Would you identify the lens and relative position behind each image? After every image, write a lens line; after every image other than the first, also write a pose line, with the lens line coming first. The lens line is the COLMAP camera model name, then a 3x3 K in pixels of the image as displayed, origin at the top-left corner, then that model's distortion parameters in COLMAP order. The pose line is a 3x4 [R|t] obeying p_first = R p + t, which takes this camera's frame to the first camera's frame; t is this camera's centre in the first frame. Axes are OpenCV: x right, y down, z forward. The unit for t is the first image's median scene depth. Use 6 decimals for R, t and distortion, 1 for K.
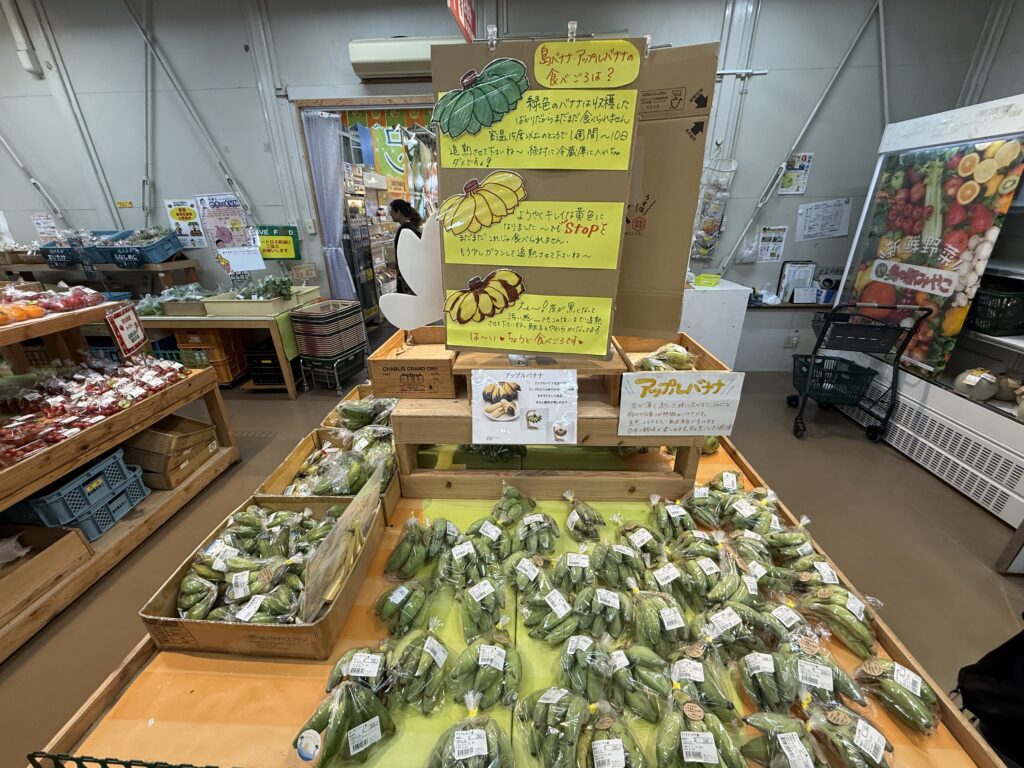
lens RADIAL K [[415.2, 0, 509.3], [0, 415.2, 385.9], [0, 0, 1]] dist [0.002416, 0.001198]
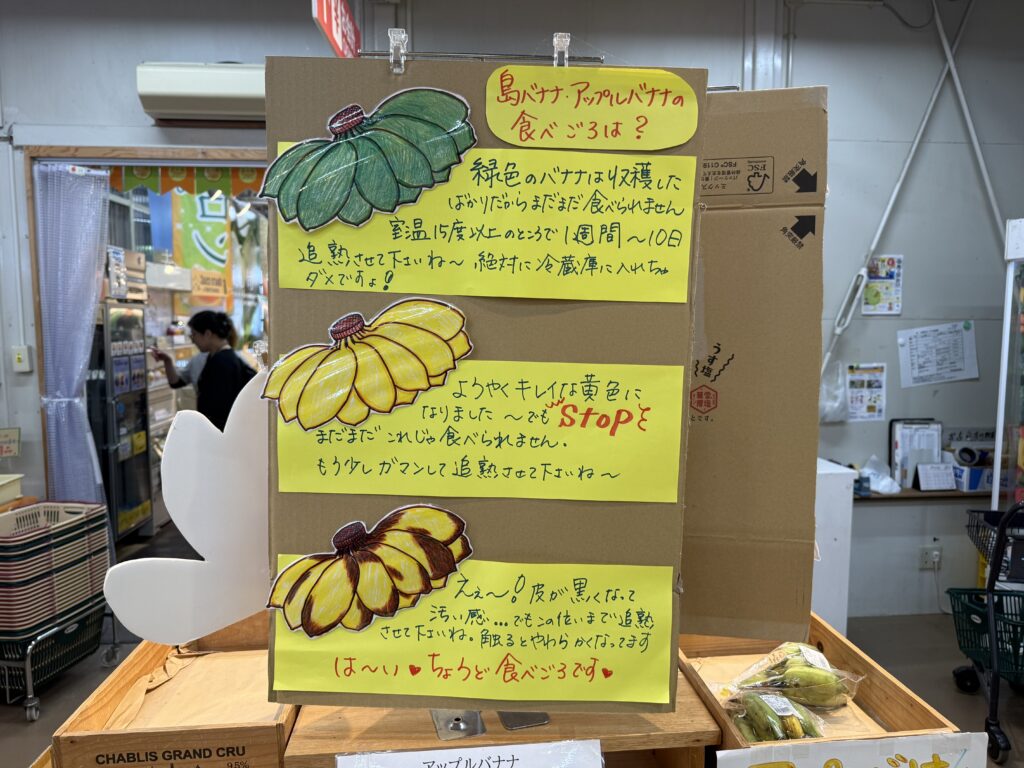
lens RADIAL K [[737.9, 0, 521.0], [0, 737.9, 389.4], [0, 0, 1]] dist [0.027695, -0.029033]
pose [[0.989218, -0.002109, 0.146436, -0.019468], [0.046256, 0.953213, -0.298740, -0.145911], [-0.138955, 0.302293, 0.943033, 0.211193]]
